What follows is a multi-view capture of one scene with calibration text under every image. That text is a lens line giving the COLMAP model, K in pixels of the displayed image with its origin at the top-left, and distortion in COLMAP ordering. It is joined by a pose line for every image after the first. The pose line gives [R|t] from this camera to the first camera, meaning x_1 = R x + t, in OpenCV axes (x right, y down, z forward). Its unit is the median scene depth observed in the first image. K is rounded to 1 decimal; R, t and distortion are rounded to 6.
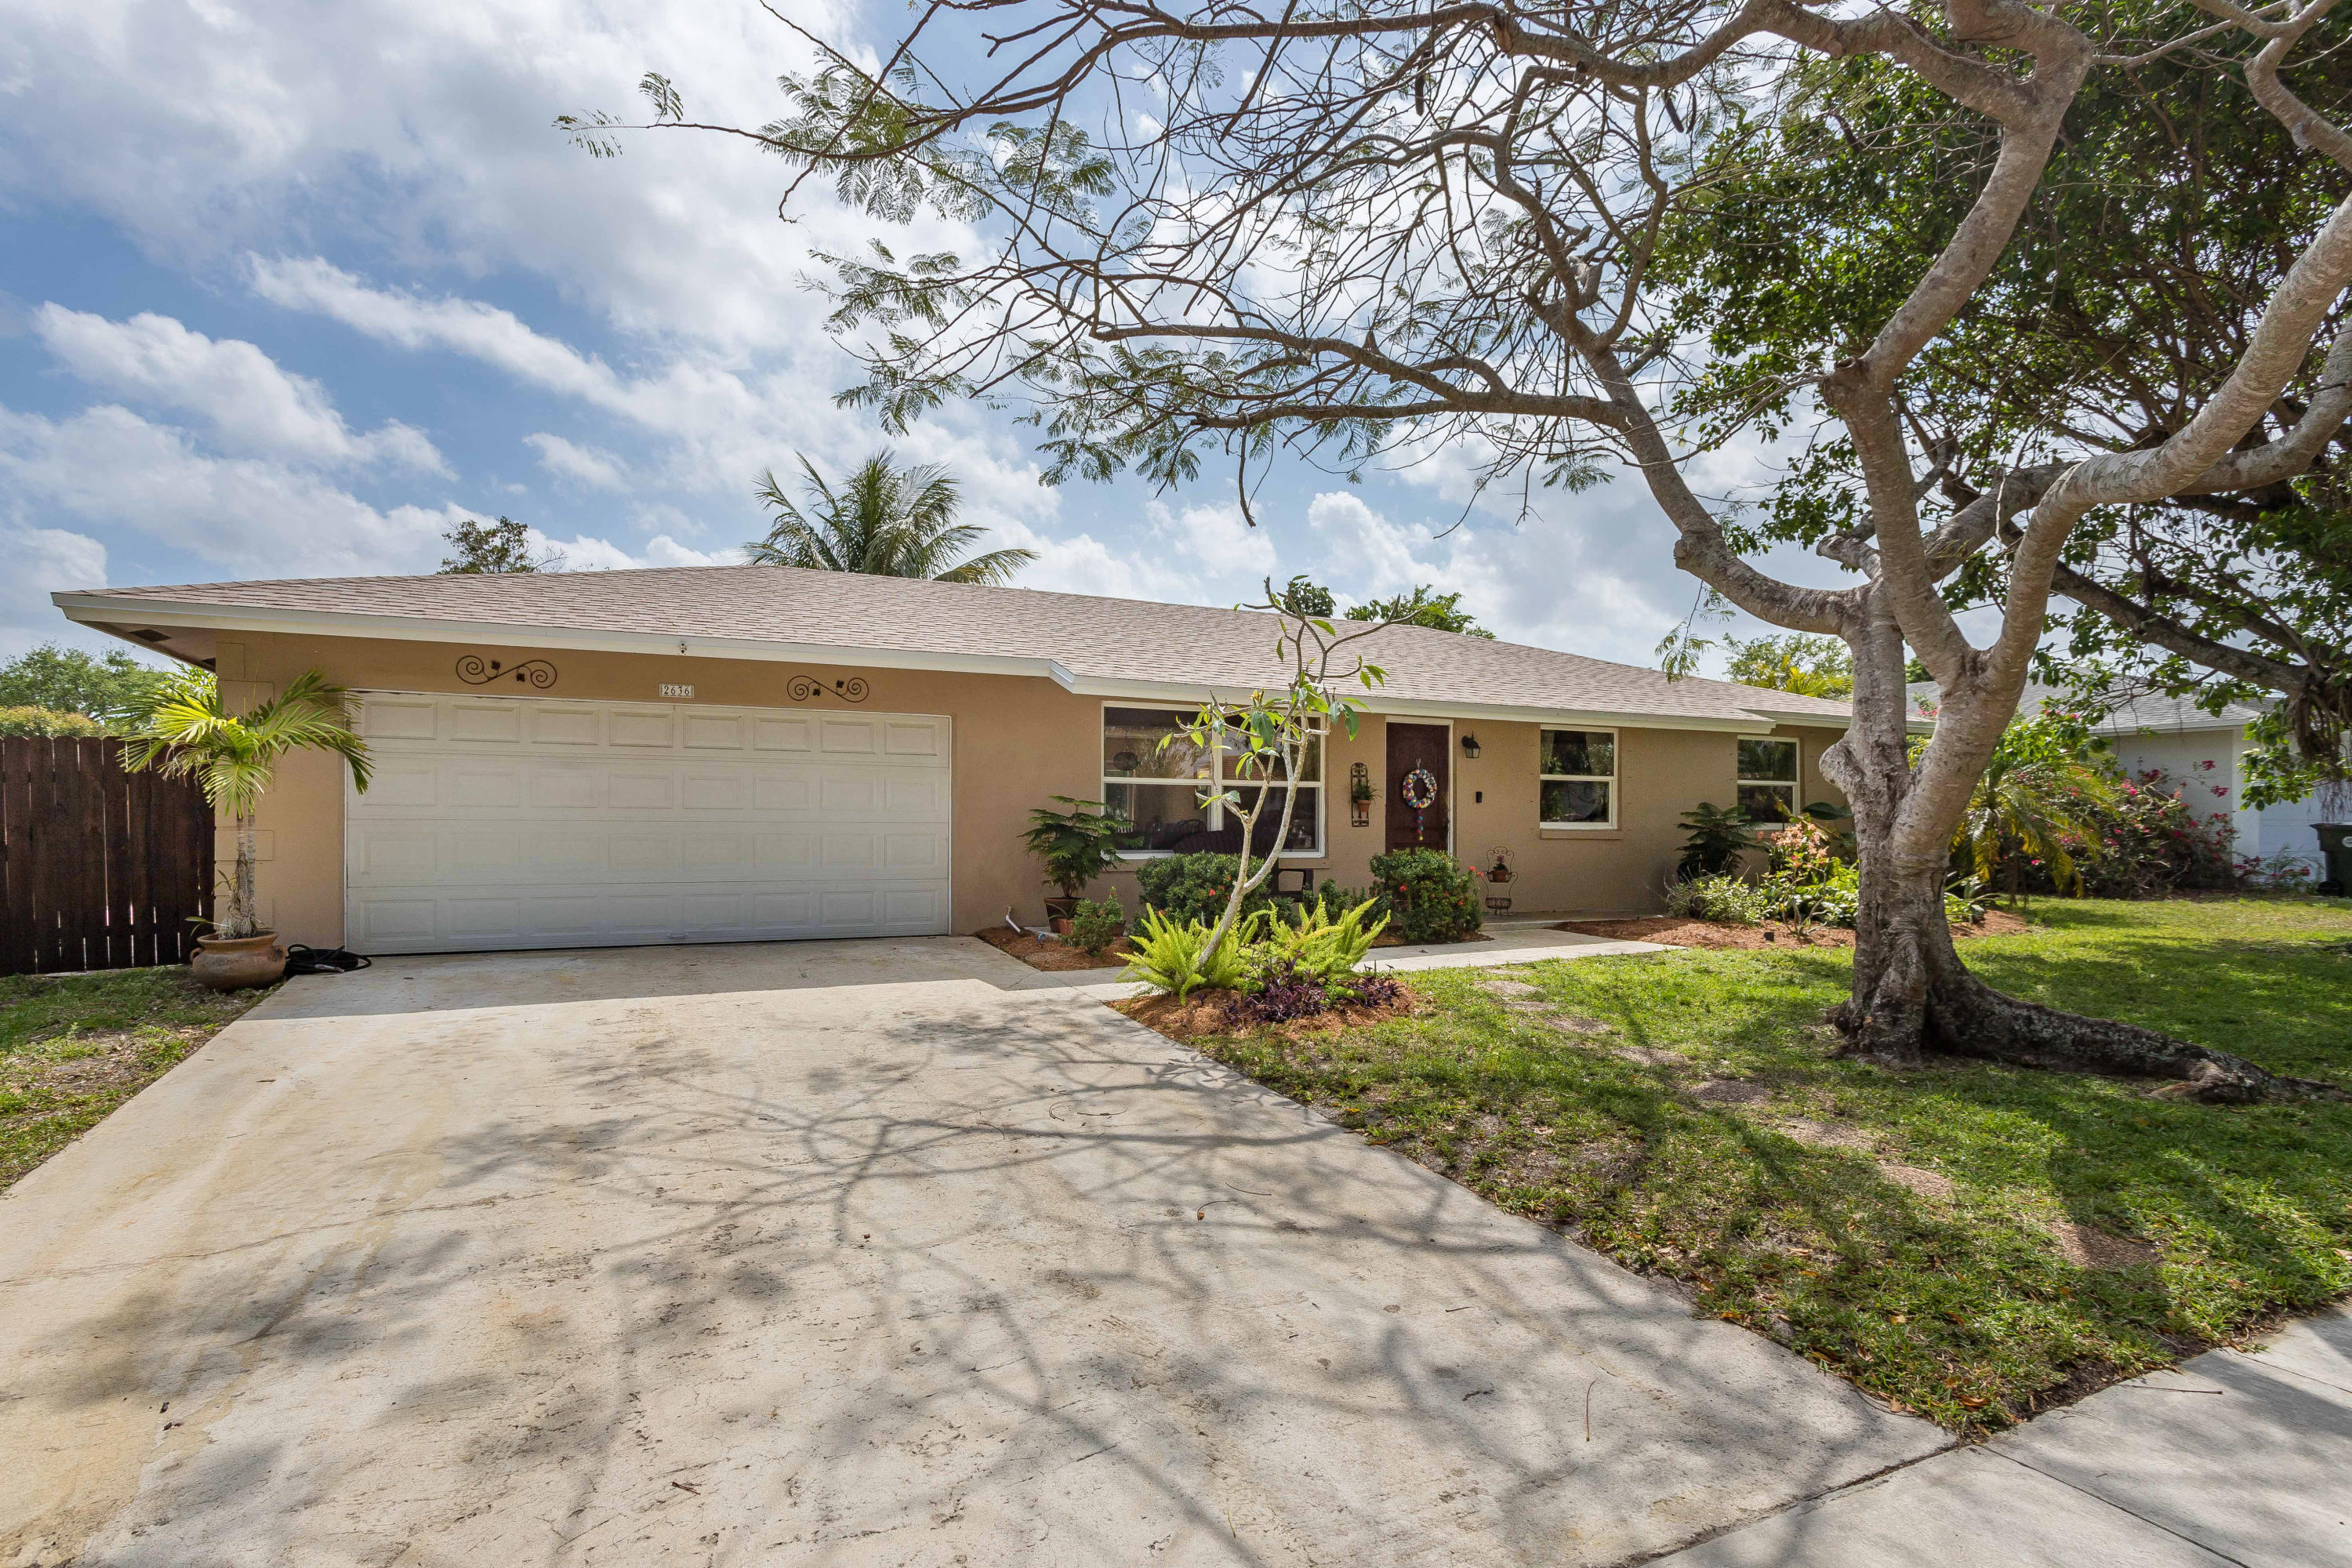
lens RADIAL K [[1103.4, 0, 1173.0], [0, 1103.4, 778.7], [0, 0, 1]] dist [-0.000475, 0.000133]
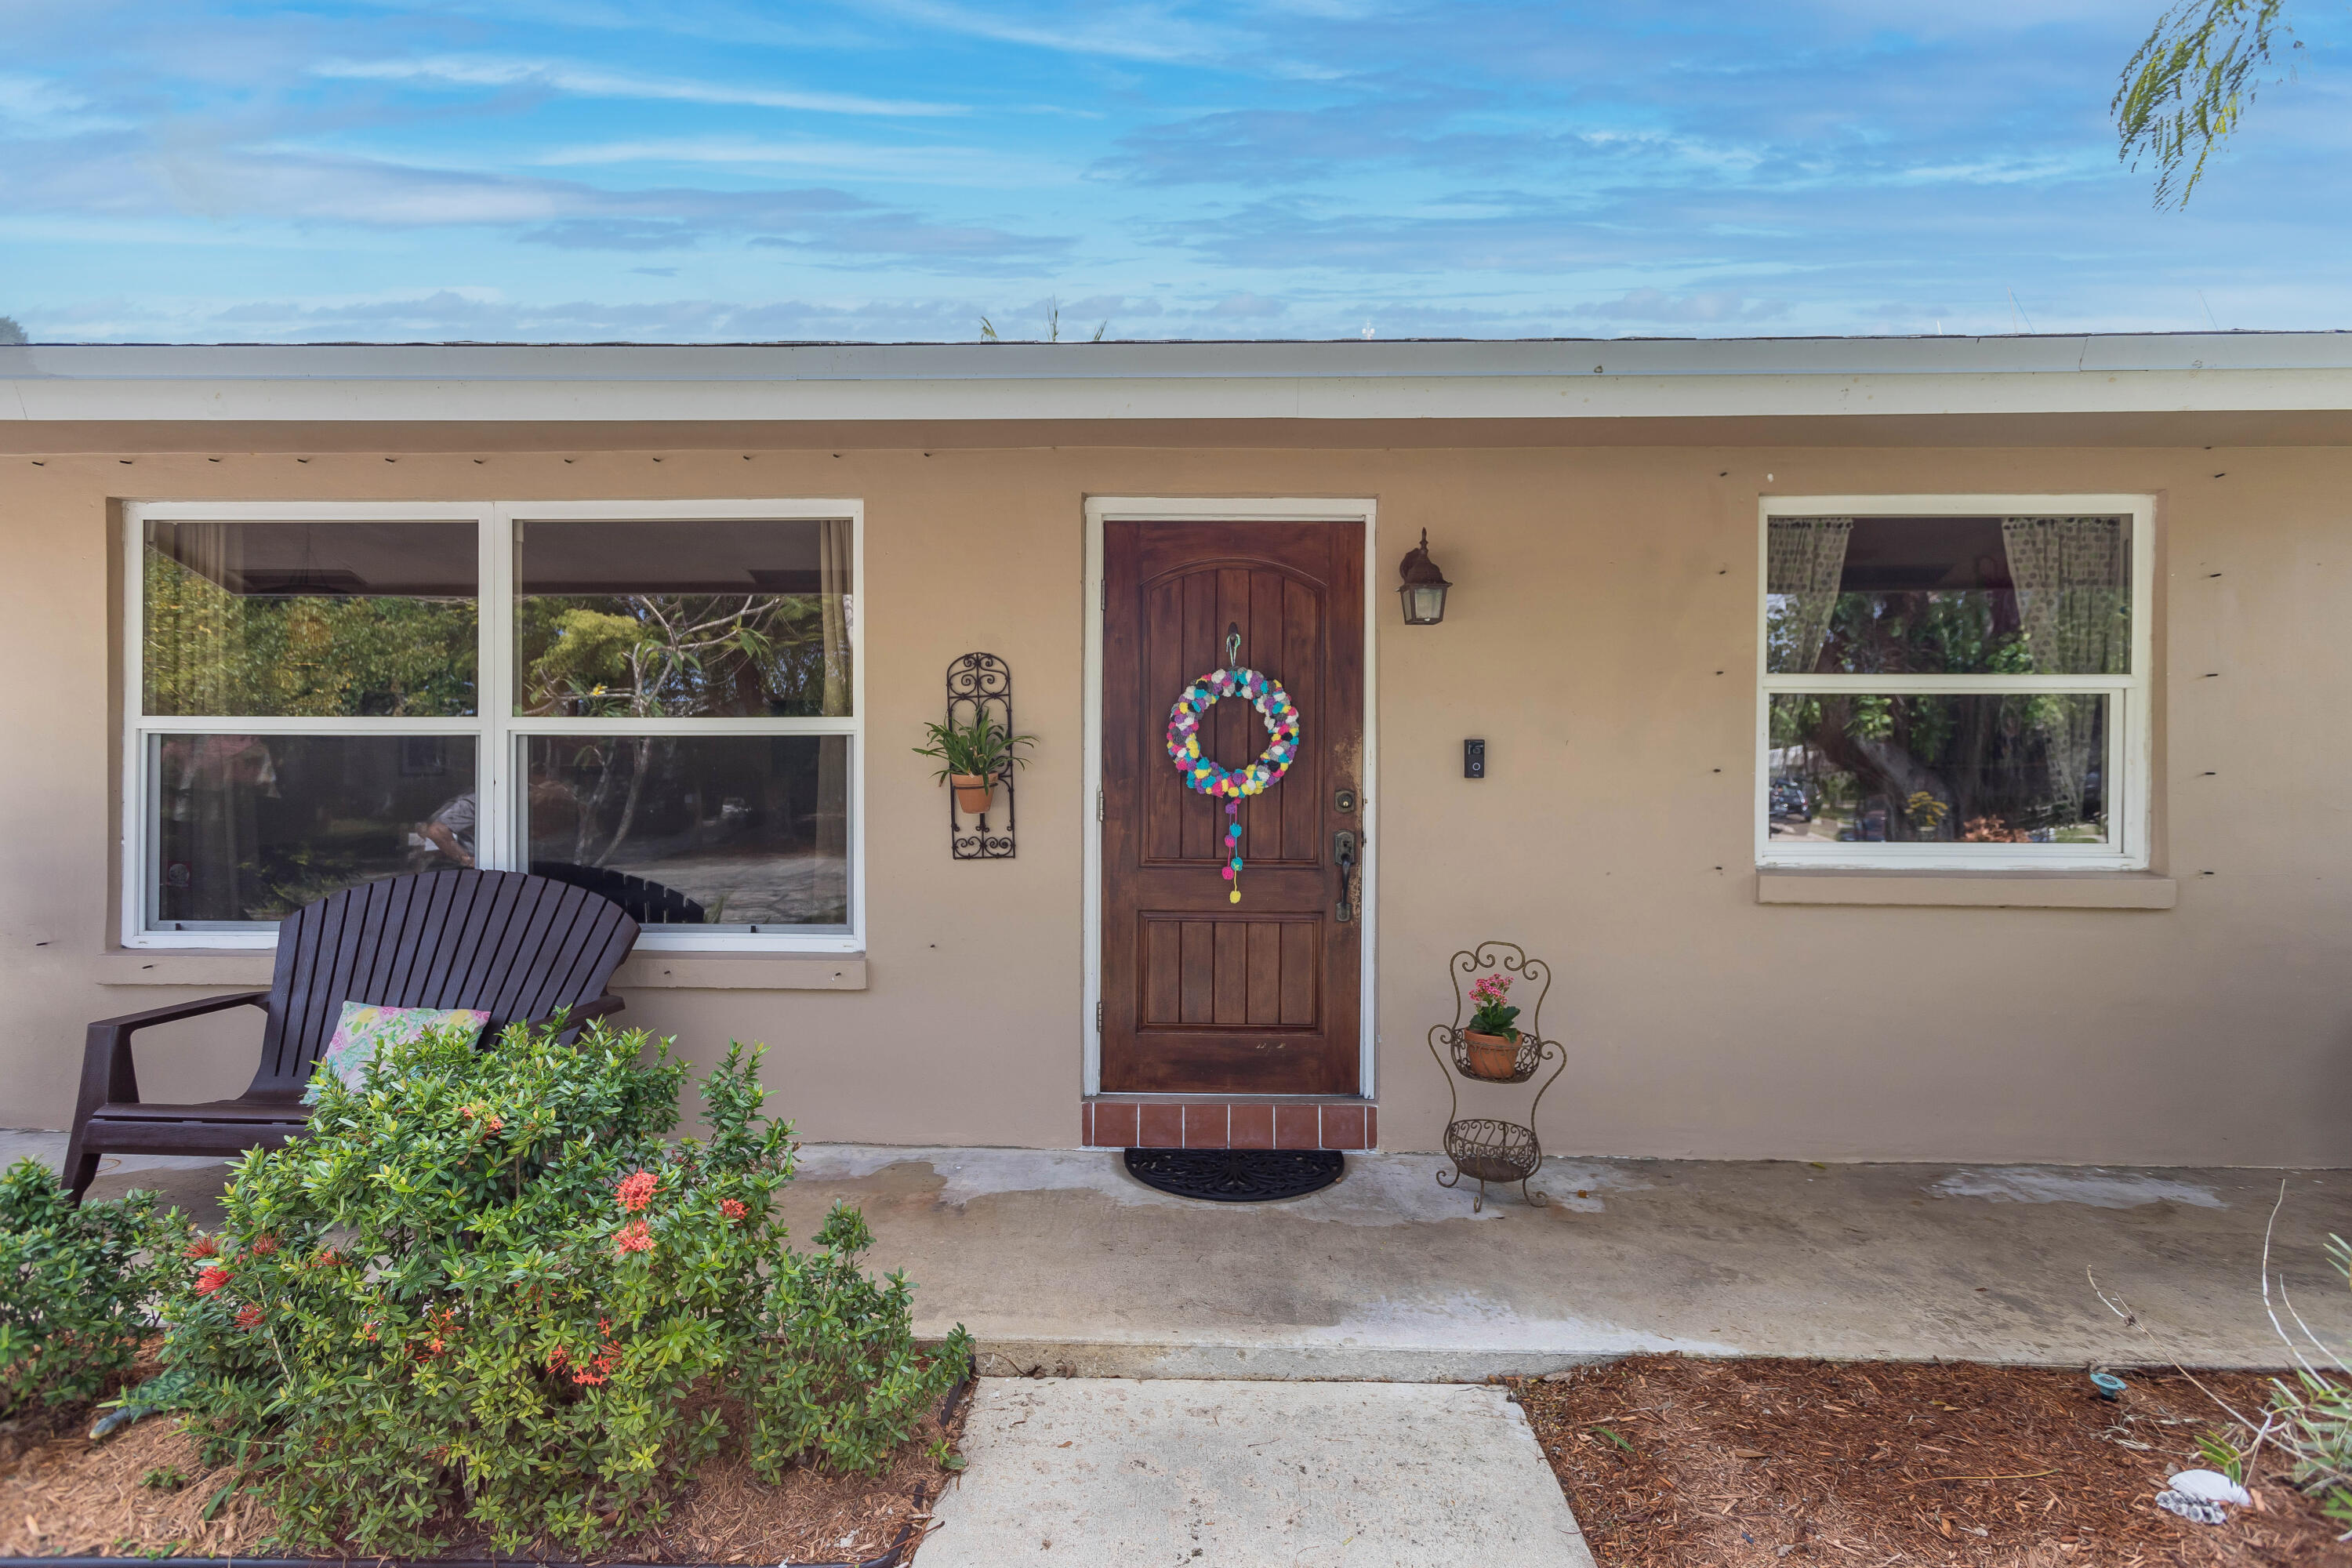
lens RADIAL K [[1103.4, 0, 1173.0], [0, 1103.4, 778.7], [0, 0, 1]] dist [-0.000475, 0.000133]
pose [[0.897550, 0.002313, -0.440906, 0.336675], [0.018472, 0.998911, 0.042844, 0.008281], [0.440525, -0.046599, 0.896530, 0.708840]]
